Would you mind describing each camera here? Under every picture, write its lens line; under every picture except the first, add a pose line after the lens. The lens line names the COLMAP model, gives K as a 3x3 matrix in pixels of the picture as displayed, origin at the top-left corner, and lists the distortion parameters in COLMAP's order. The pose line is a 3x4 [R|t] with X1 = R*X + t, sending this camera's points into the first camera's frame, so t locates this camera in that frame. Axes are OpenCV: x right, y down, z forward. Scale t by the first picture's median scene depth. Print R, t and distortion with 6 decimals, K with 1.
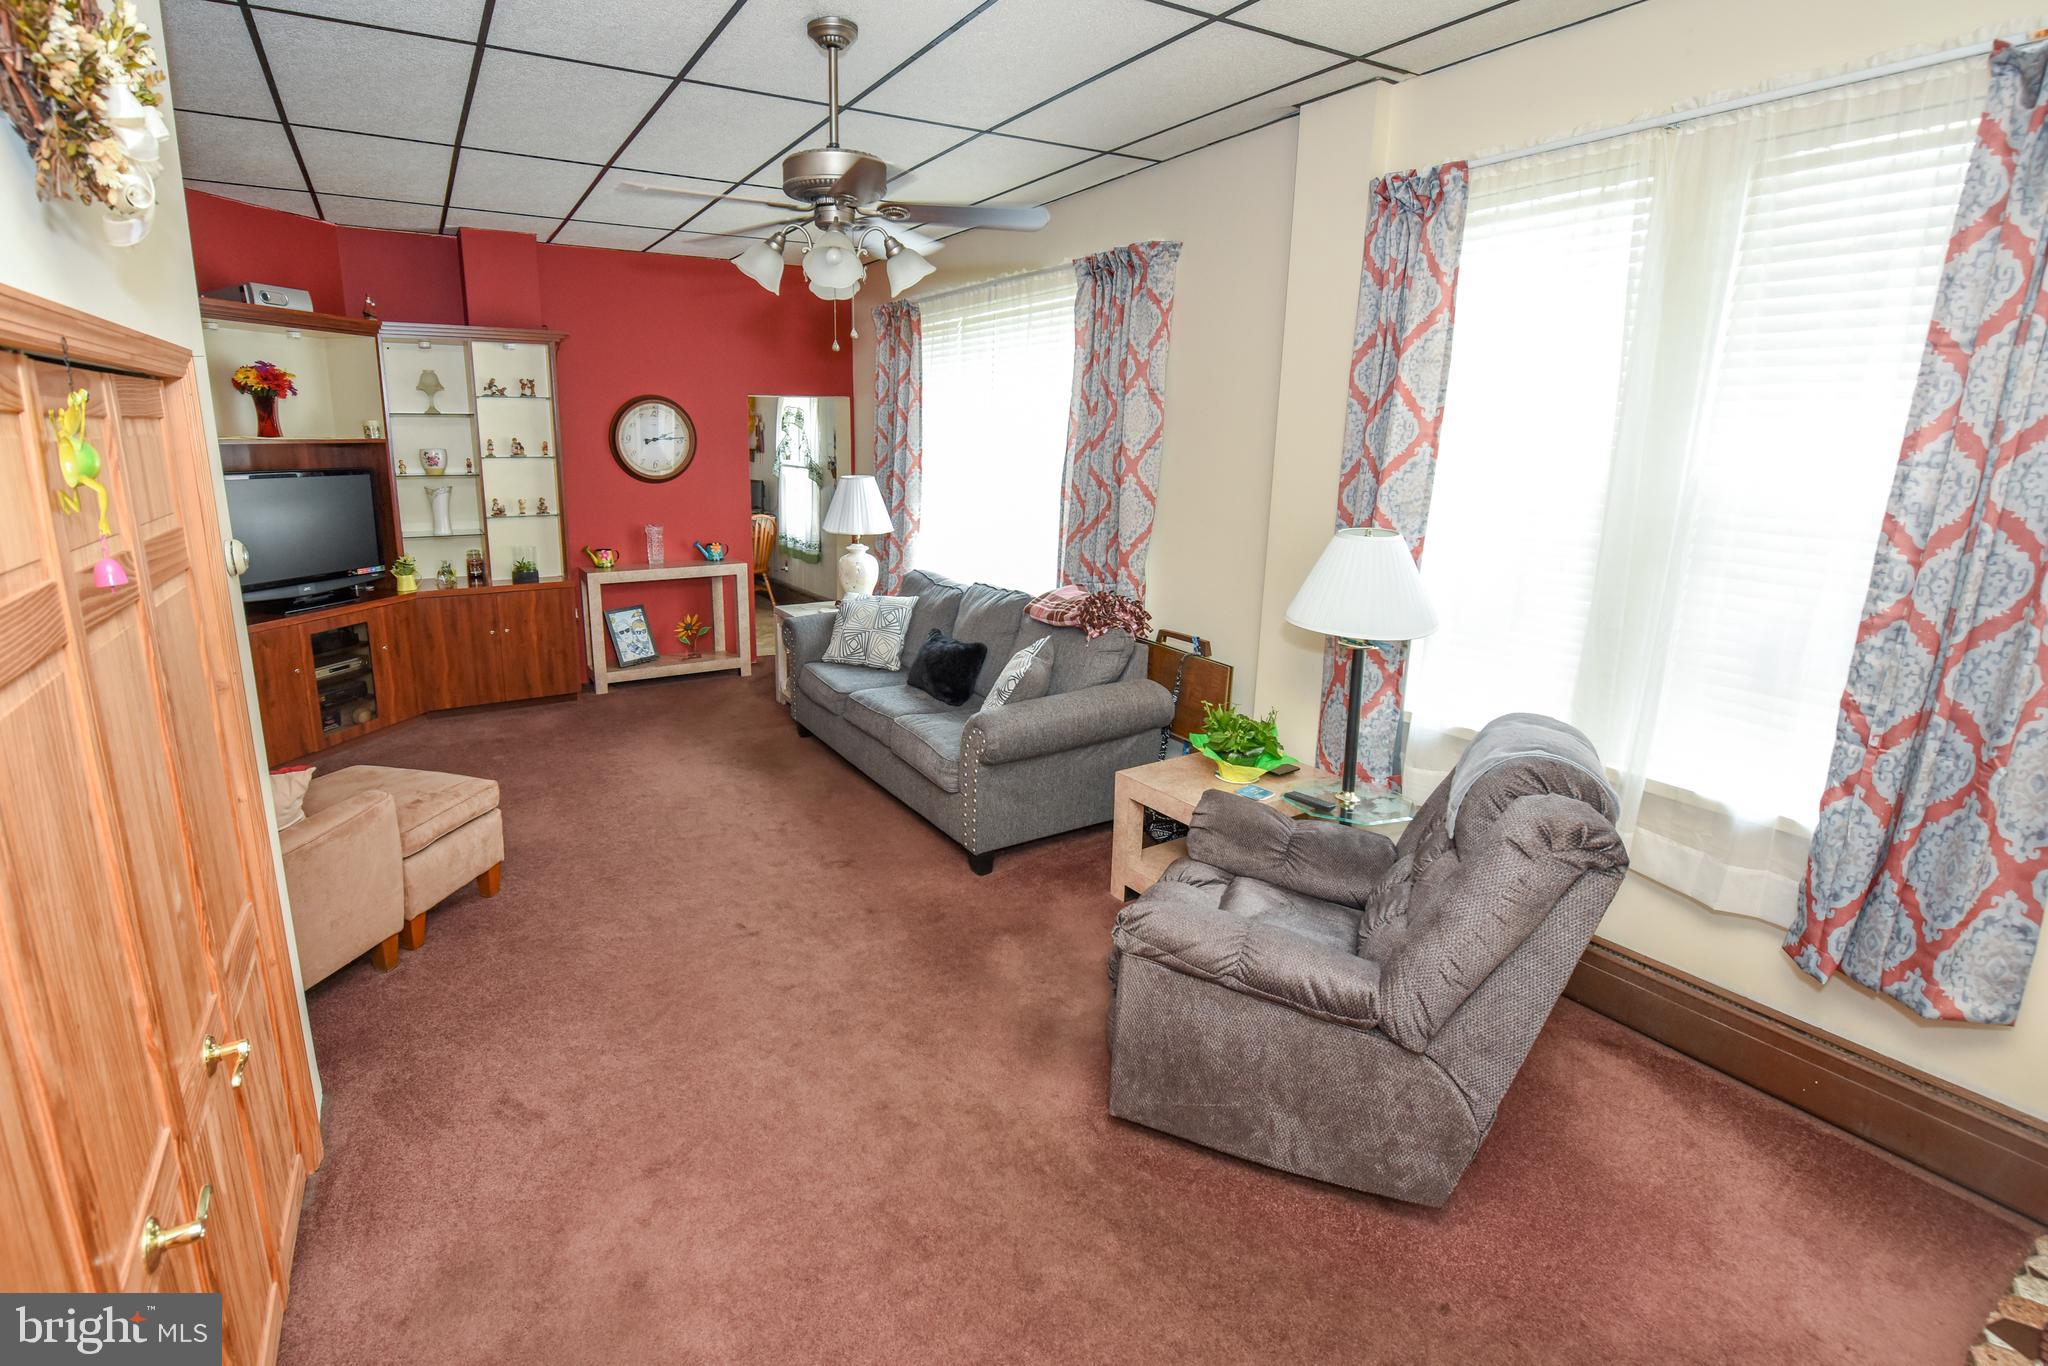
lens RADIAL K [[924.2, 0, 915.9], [0, 924.2, 634.5], [0, 0, 1]] dist [-0.016885, -0.000170]
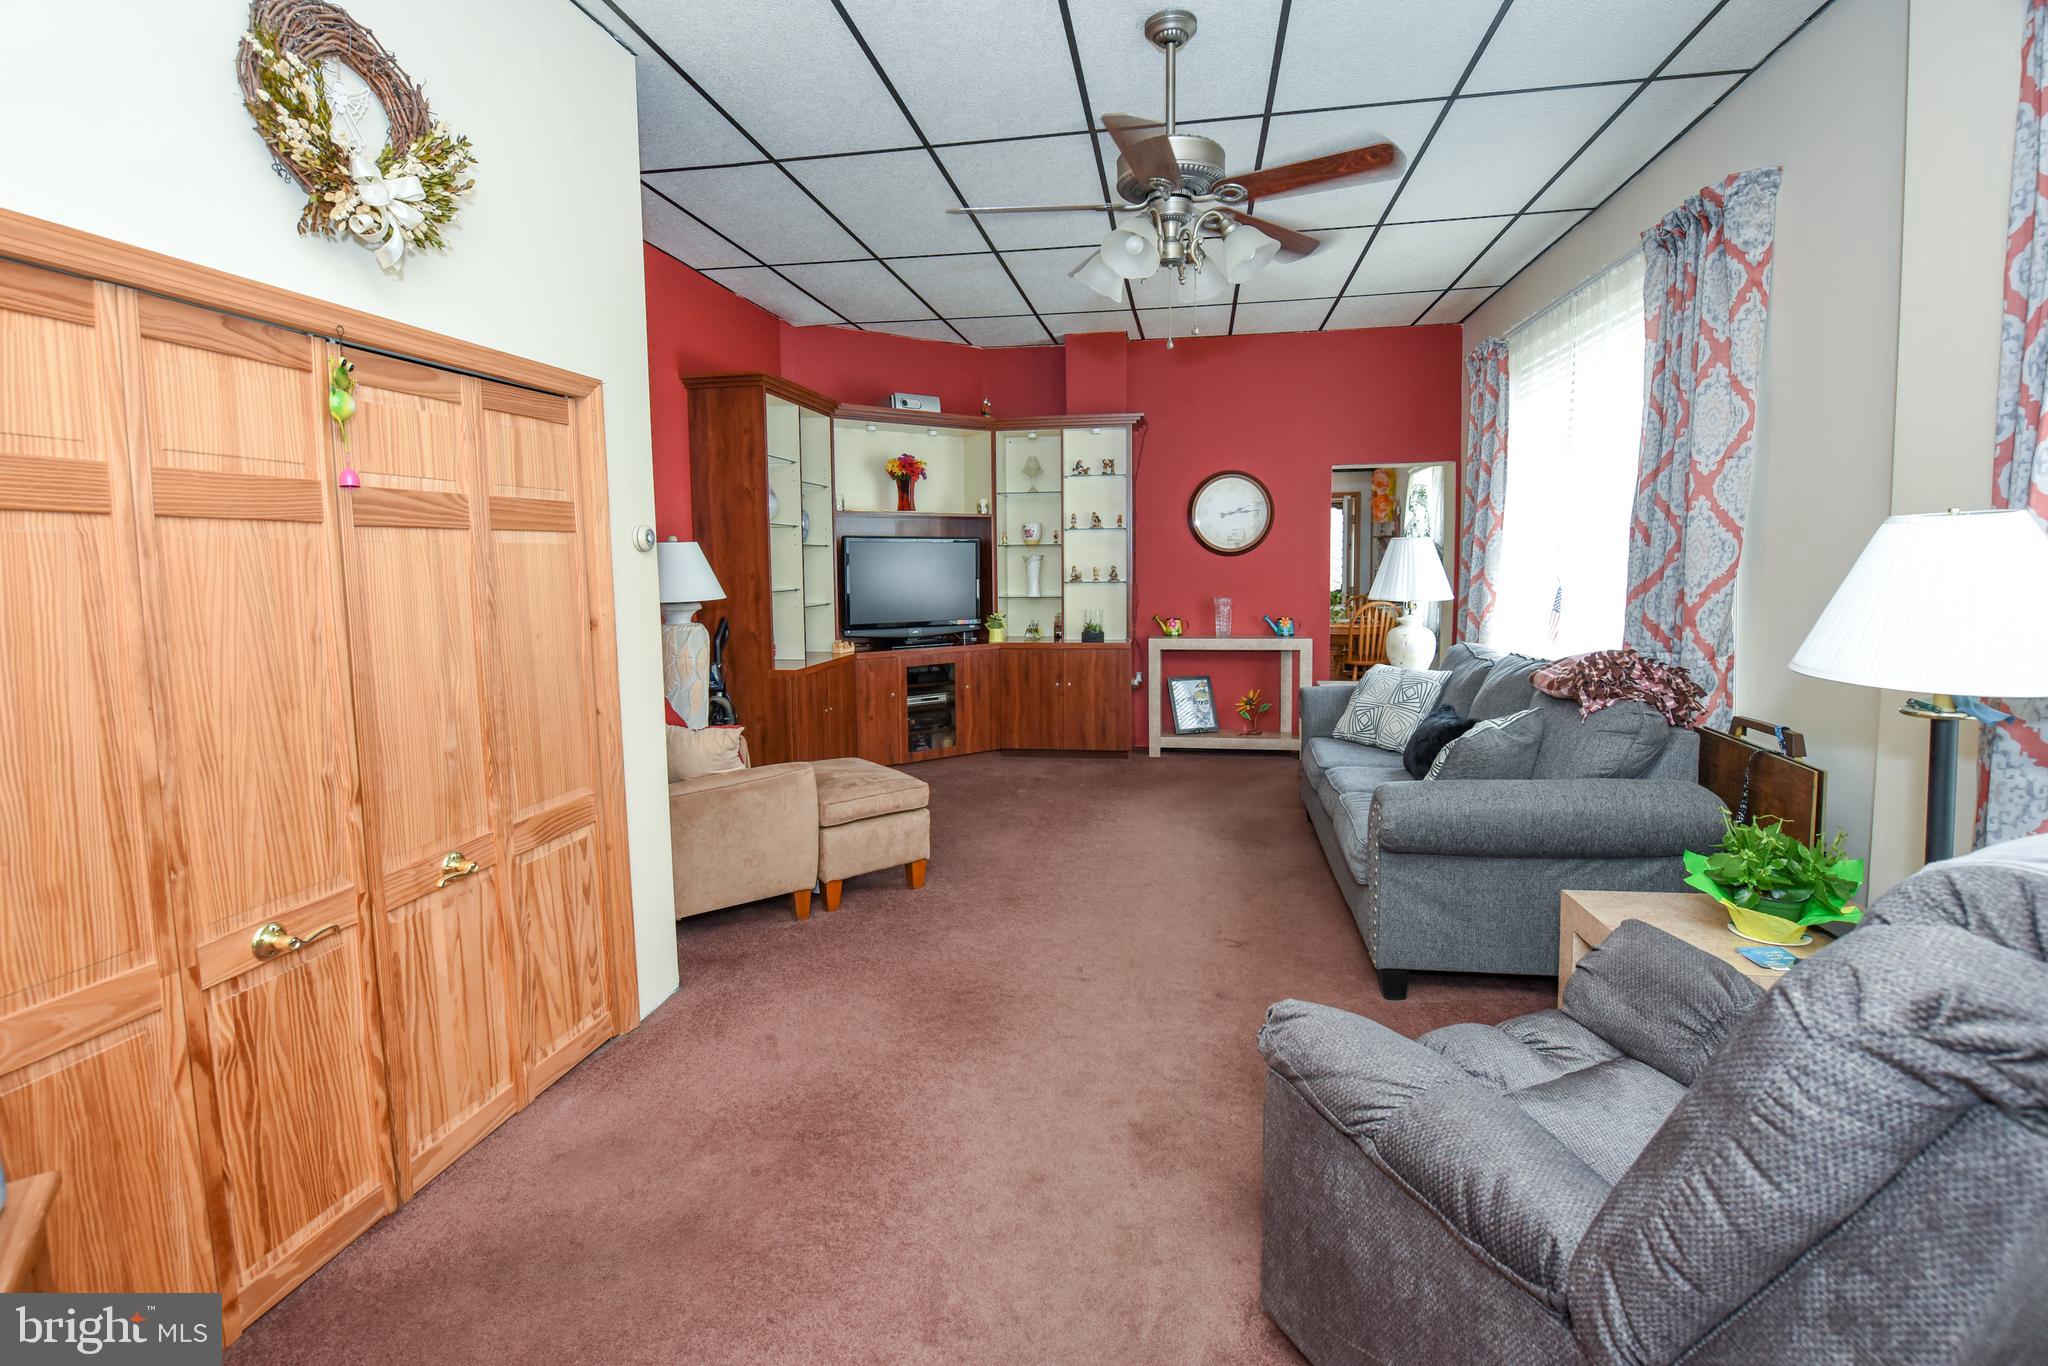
lens RADIAL K [[917.9, 0, 1031.7], [0, 917.9, 635.2], [0, 0, 1]] dist [-0.015739, -0.003629]
pose [[0.785268, 0.037095, -0.618044, 0.227511], [-0.115692, 0.989414, -0.087611, 0.045641], [0.608251, 0.140301, 0.781247, 0.132568]]
